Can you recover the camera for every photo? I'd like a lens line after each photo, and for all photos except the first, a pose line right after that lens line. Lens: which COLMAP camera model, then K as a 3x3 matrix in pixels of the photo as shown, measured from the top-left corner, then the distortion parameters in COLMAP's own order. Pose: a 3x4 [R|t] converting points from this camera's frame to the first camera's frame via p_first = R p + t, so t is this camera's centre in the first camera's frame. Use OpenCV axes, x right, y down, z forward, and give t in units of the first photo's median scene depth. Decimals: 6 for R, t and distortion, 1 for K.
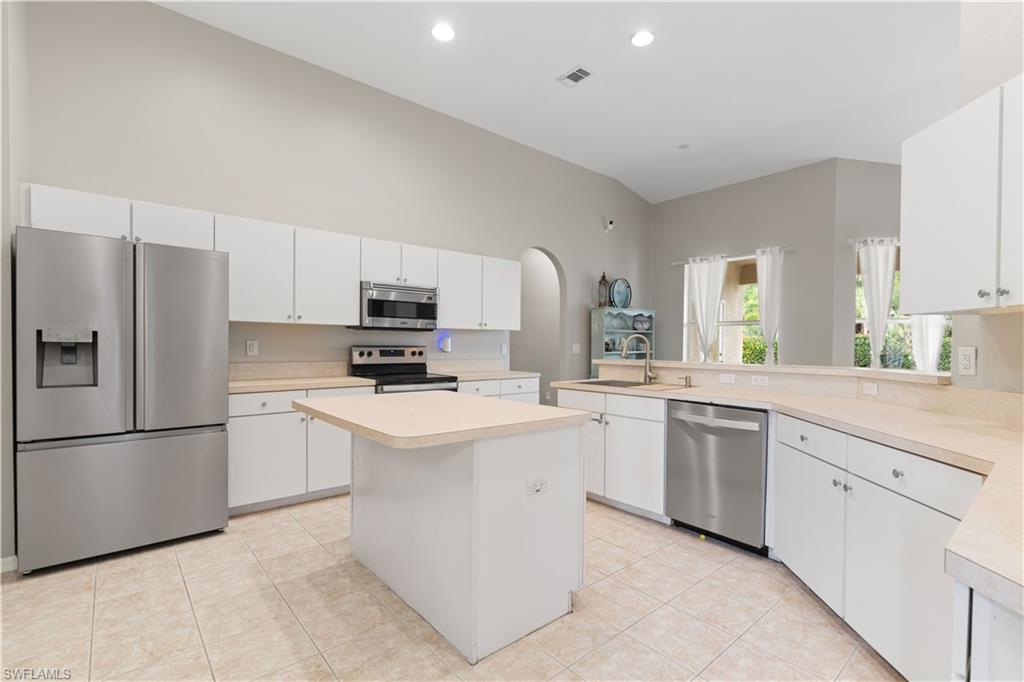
lens RADIAL K [[464.3, 0, 516.9], [0, 464.3, 354.2], [0, 0, 1]] dist [-0.008699, 0.002936]
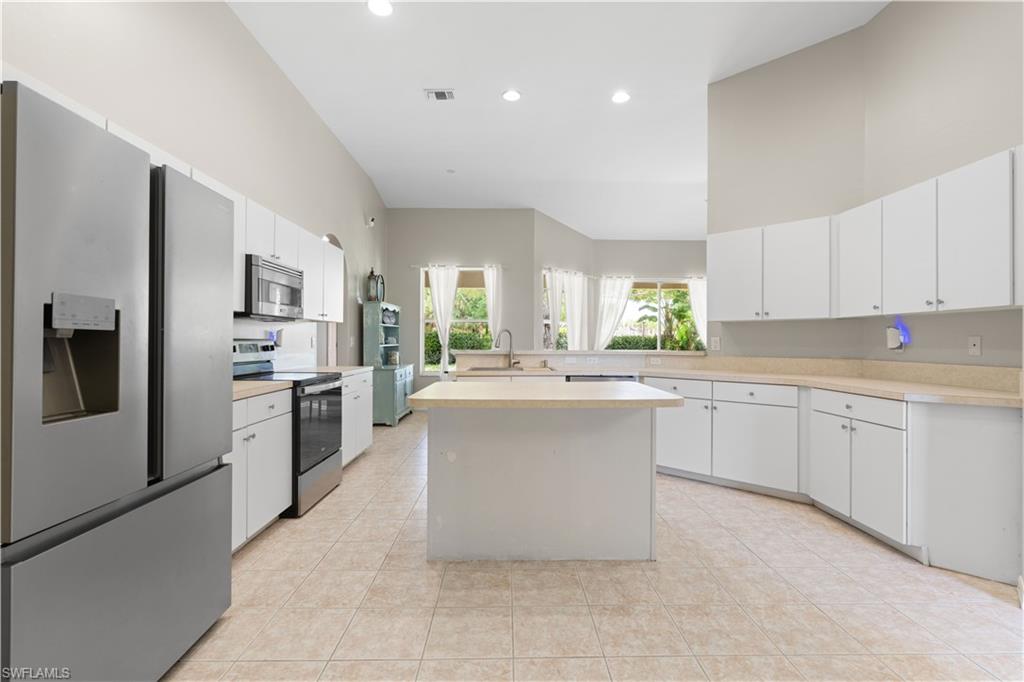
lens RADIAL K [[464.3, 0, 508.3], [0, 464.3, 337.6], [0, 0, 1]] dist [-0.008699, 0.002936]
pose [[0.646355, -0.001013, 0.763036, -0.578752], [0.019783, 0.999685, -0.015430, 0.000627], [-0.762781, 0.025069, 0.646171, 0.161785]]
